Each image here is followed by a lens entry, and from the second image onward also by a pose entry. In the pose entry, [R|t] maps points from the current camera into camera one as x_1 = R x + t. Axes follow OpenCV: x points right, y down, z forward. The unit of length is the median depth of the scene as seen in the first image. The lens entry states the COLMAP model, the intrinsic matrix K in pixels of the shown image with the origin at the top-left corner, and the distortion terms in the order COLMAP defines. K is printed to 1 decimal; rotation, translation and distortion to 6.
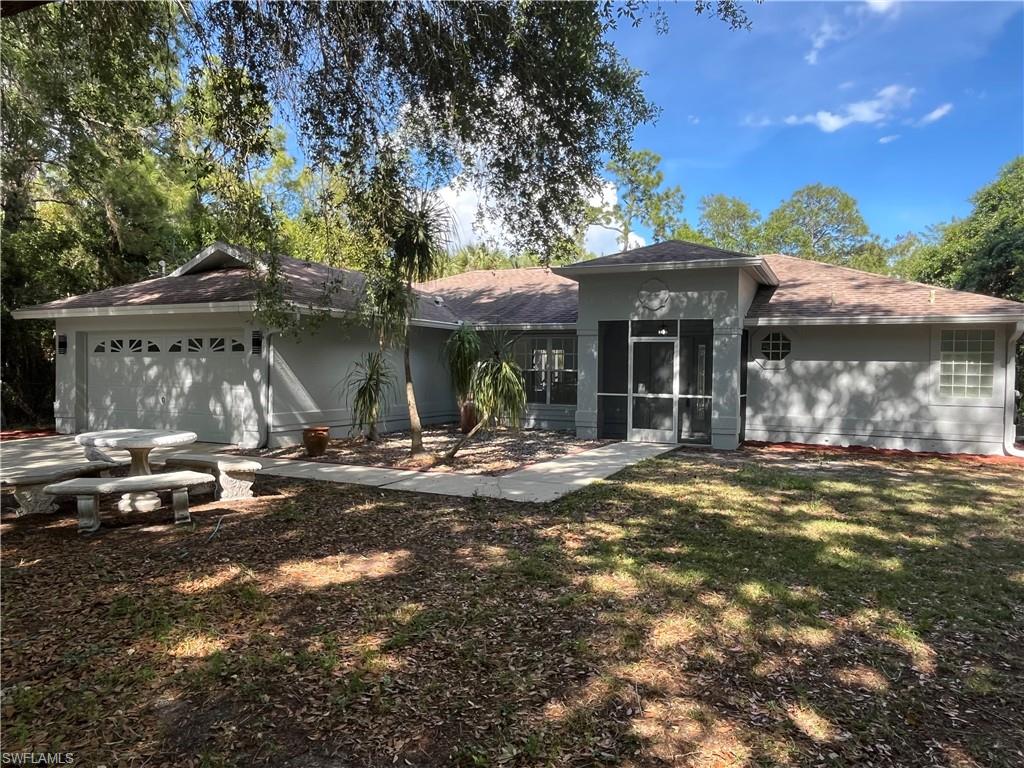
lens RADIAL K [[682.0, 0, 512.0], [0, 682.0, 384.0], [0, 0, 1]] dist [-0.004787, -0.003164]
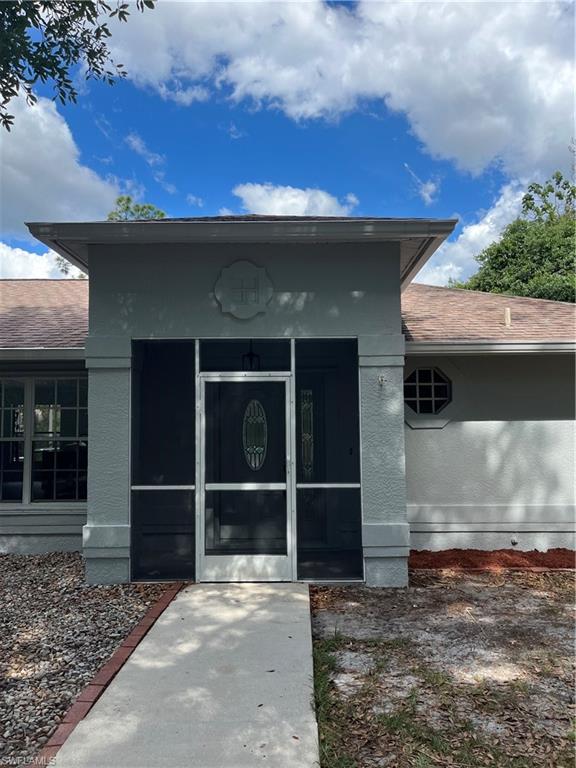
lens RADIAL K [[578.6, 0, 290.2], [0, 578.6, 386.3], [0, 0, 1]] dist [0.038507, -0.001838]
pose [[0.900733, 0.005088, 0.434344, 0.048374], [0.032673, 0.996305, -0.079427, -0.022340], [-0.433143, 0.085734, 0.897239, 0.590310]]
